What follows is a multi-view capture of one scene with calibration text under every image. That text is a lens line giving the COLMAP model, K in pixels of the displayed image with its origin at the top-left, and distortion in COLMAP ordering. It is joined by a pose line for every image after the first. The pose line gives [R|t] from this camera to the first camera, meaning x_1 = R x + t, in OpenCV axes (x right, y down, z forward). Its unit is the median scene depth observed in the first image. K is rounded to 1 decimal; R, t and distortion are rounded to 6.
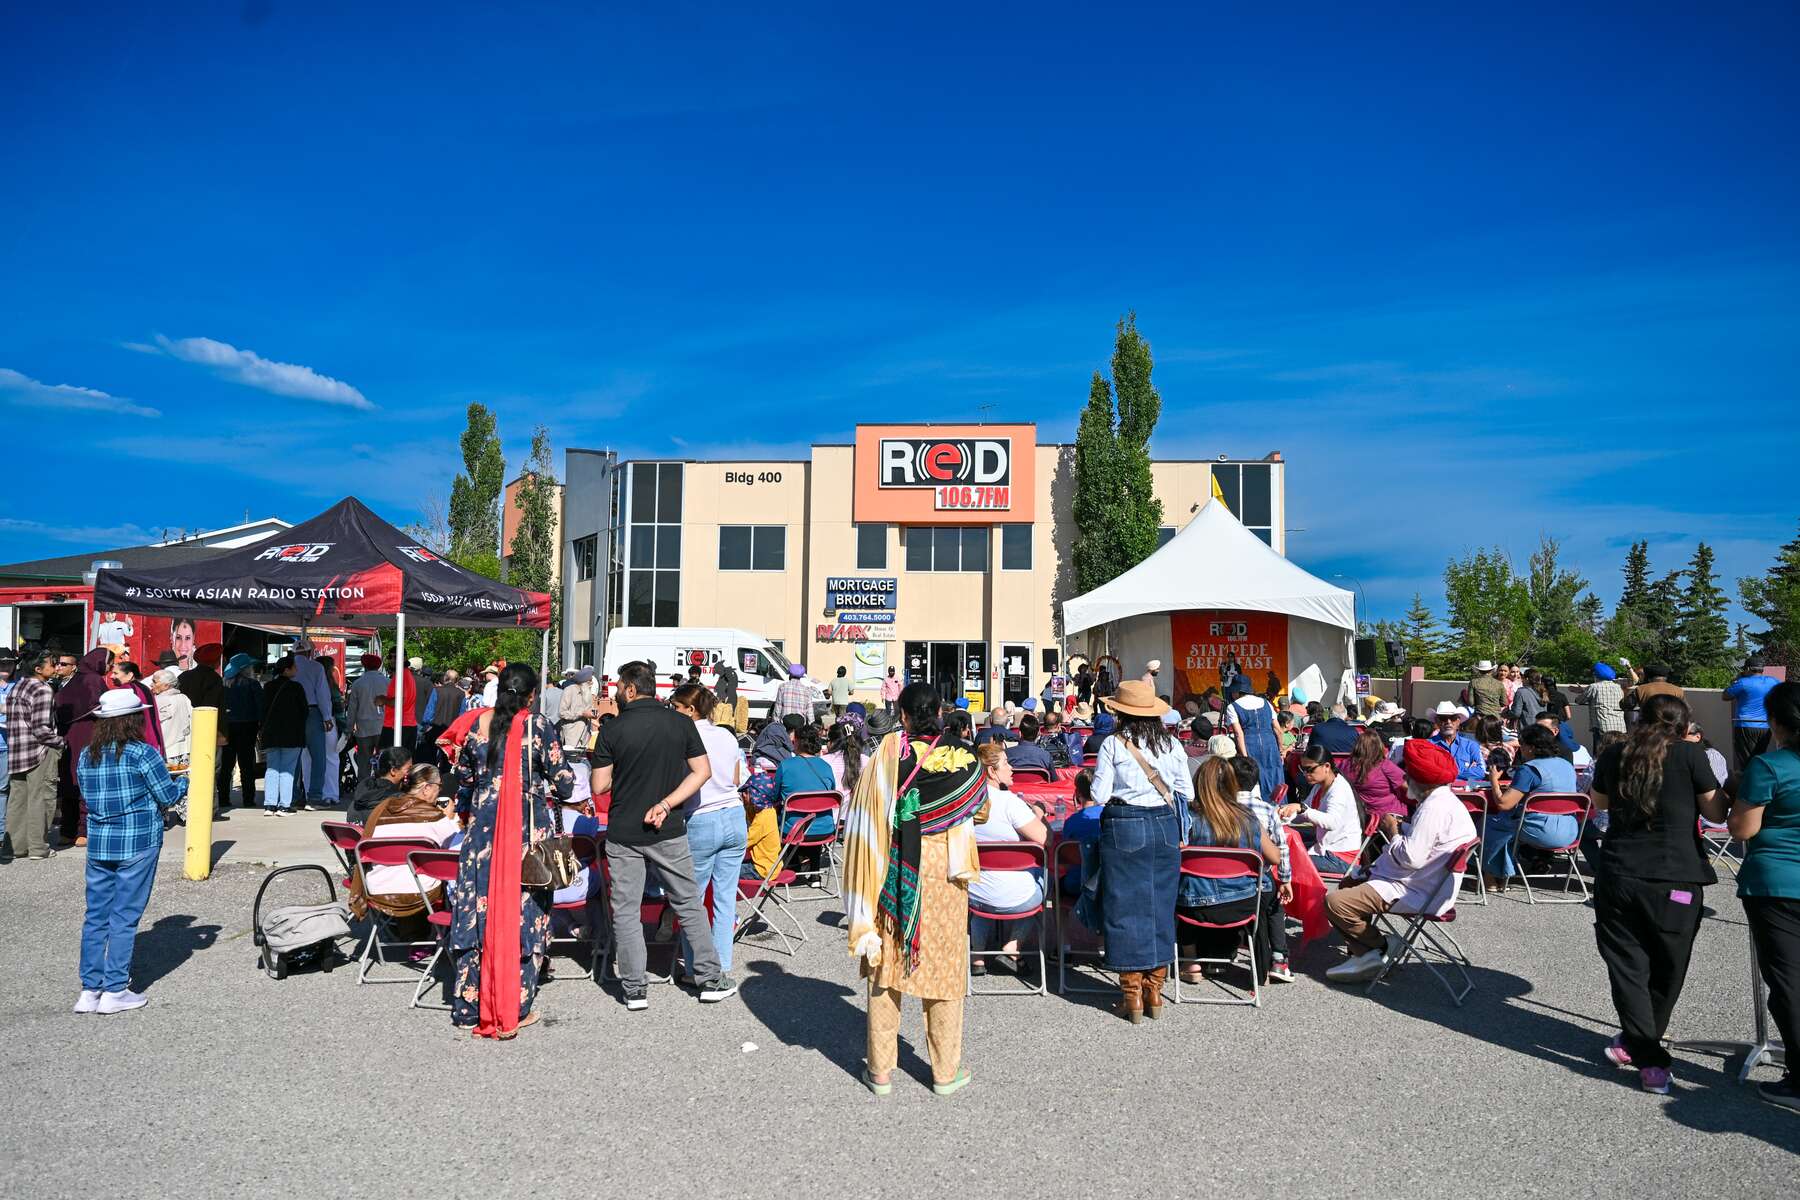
lens RADIAL K [[1178.7, 0, 903.1], [0, 1178.7, 598.6], [0, 0, 1]] dist [-0.012328, -0.005690]
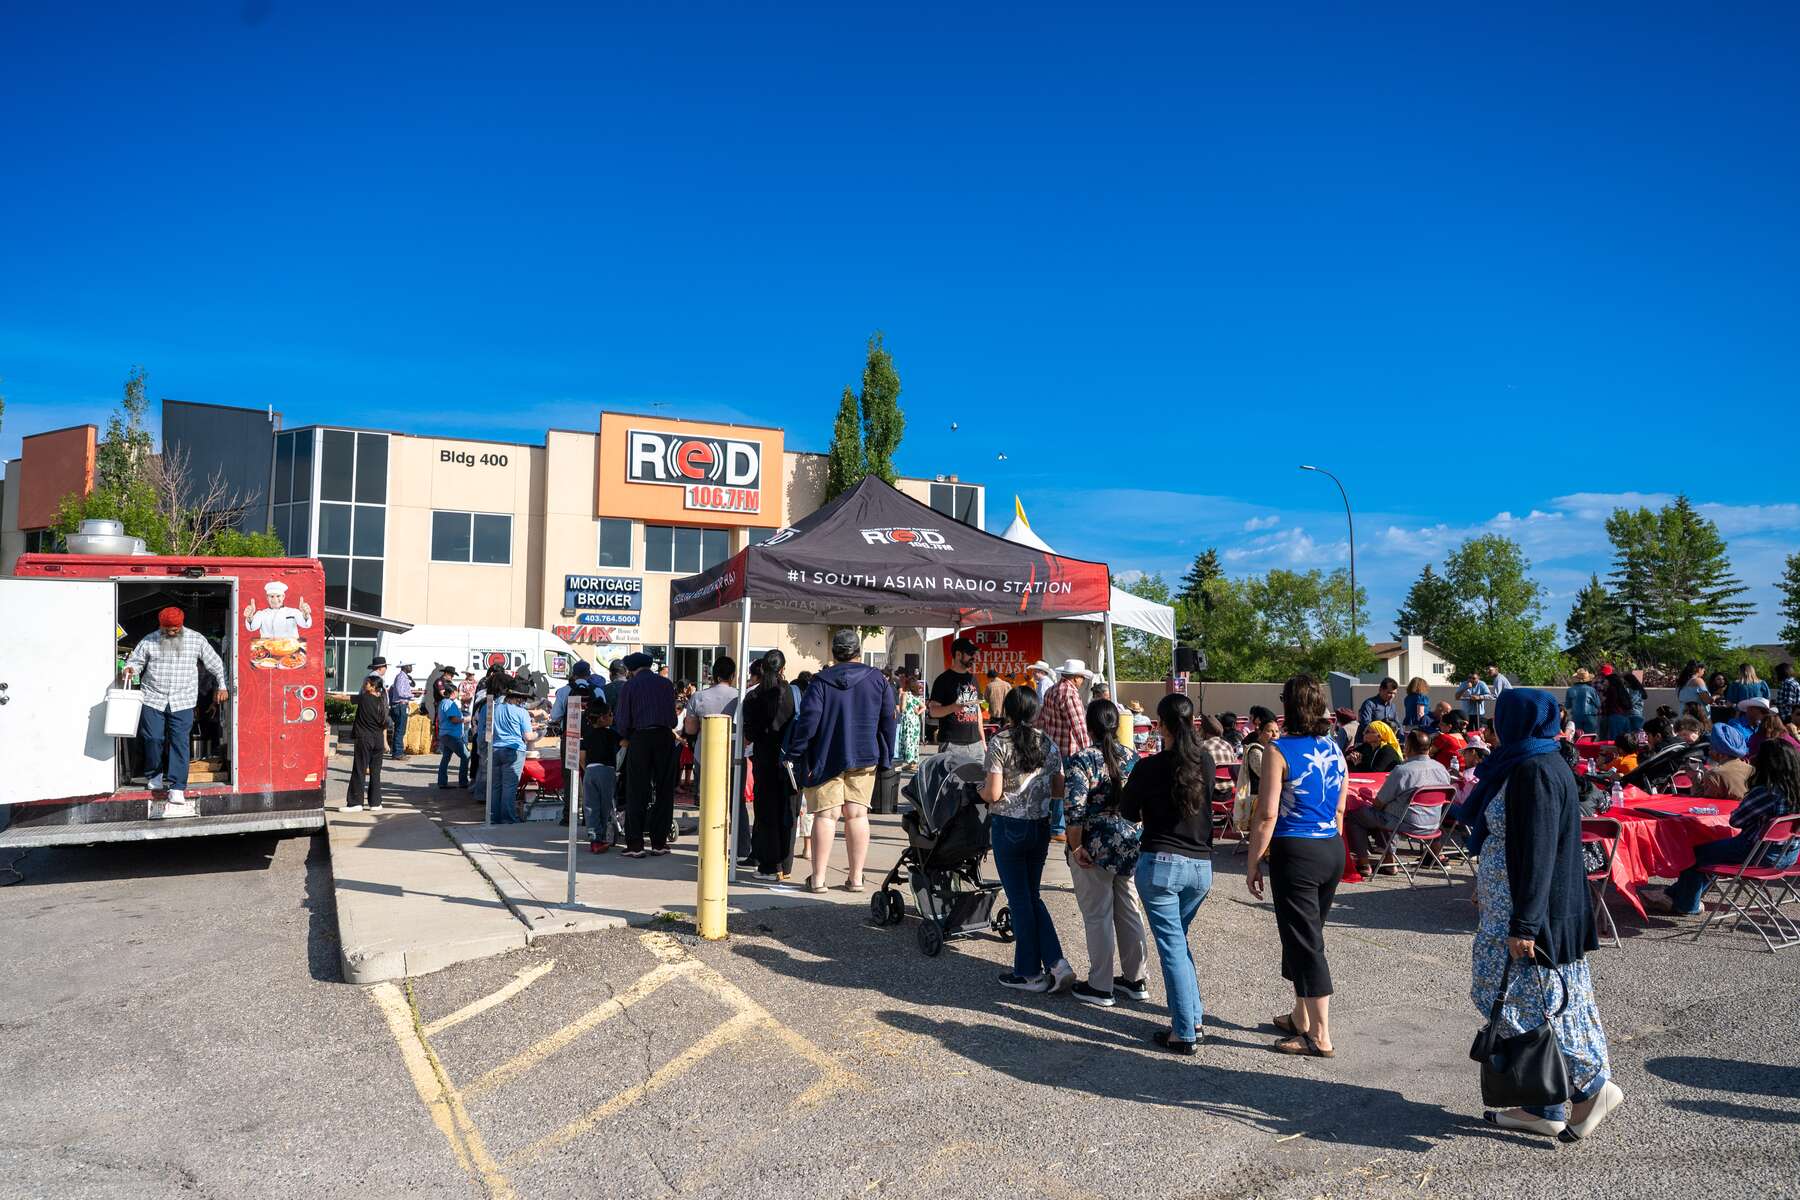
lens RADIAL K [[1178.7, 0, 896.4], [0, 1178.7, 592.6], [0, 0, 1]] dist [-0.012328, -0.005690]
pose [[0.874732, 0.031895, 0.483557, -0.285160], [-0.026962, 0.999489, -0.017152, 0.005112], [-0.483857, 0.001966, 0.875145, 0.071965]]
